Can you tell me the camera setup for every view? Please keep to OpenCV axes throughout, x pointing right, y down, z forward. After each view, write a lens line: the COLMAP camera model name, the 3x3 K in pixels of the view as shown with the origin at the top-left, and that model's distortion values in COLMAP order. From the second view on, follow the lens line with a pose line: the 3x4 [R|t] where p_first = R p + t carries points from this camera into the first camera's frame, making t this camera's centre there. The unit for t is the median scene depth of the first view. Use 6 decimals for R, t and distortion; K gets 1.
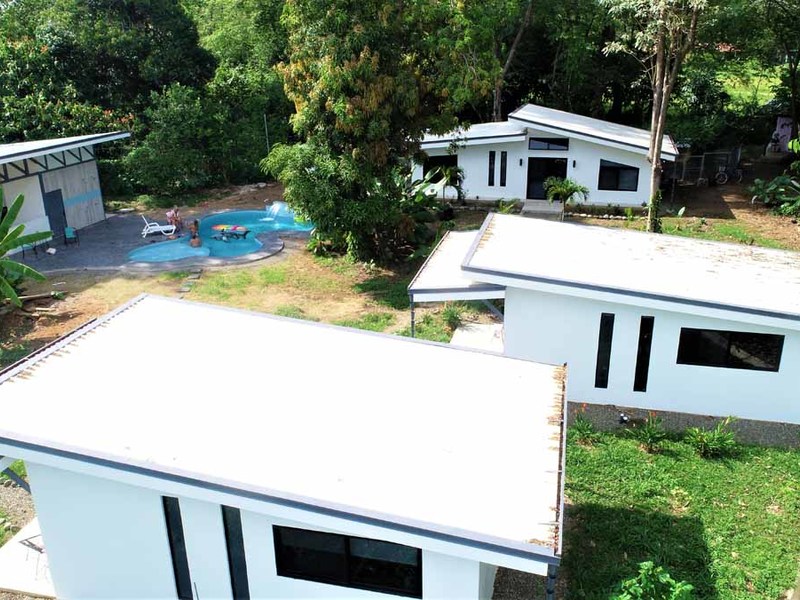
lens RADIAL K [[712.3, 0, 400.0], [0, 712.3, 300.0], [0, 0, 1]] dist [0.001503, 0.003538]
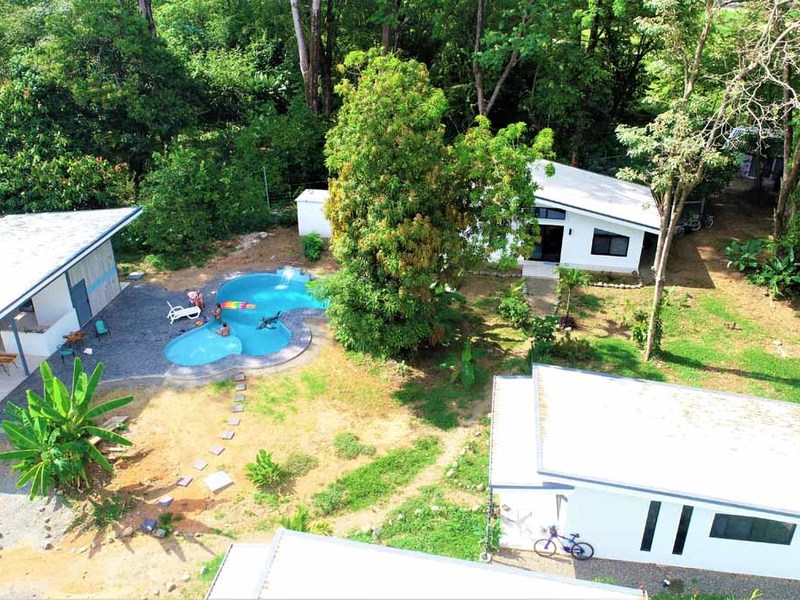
lens RADIAL K [[712.3, 0, 400.0], [0, 712.3, 300.0], [0, 0, 1]] dist [0.001503, 0.003538]
pose [[0.995184, -0.030740, 0.093082, -0.137027], [0.018988, 0.992026, 0.124596, -0.272496], [-0.096170, -0.122228, 0.987832, -0.059761]]
